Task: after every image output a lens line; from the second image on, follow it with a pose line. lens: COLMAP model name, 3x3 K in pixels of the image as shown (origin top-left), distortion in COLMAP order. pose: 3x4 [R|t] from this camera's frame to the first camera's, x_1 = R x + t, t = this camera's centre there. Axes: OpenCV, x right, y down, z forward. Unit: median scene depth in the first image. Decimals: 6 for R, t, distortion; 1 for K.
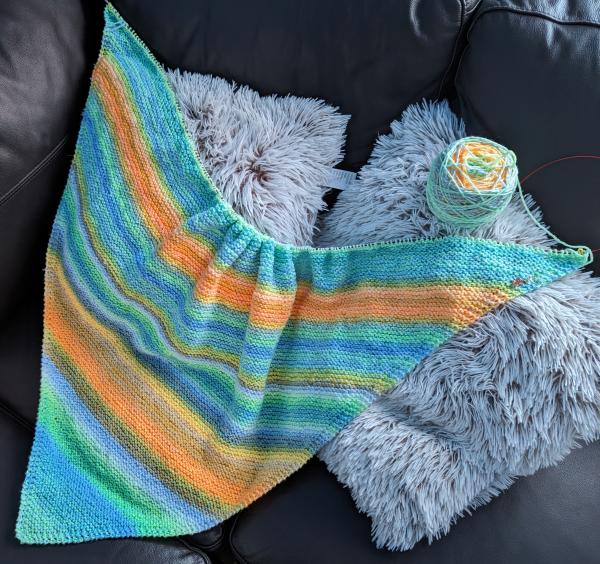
lens RADIAL K [[437.8, 0, 299.0], [0, 437.8, 278.7], [0, 0, 1]] dist [0.002779, 0.004634]
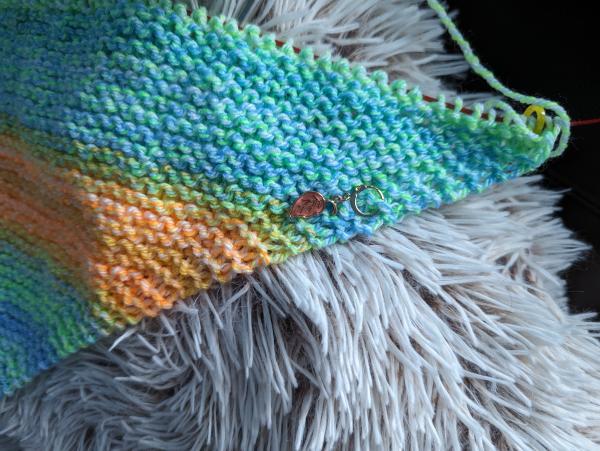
lens RADIAL K [[414.3, 0, 298.0], [0, 414.3, 227.6], [0, 0, 1]] dist [-0.013717, -0.002725]
pose [[0.976717, 0.048887, 0.208886, 0.432713], [-0.123520, 0.924252, 0.361248, -0.072755], [-0.175402, -0.378639, 0.908772, 0.745353]]
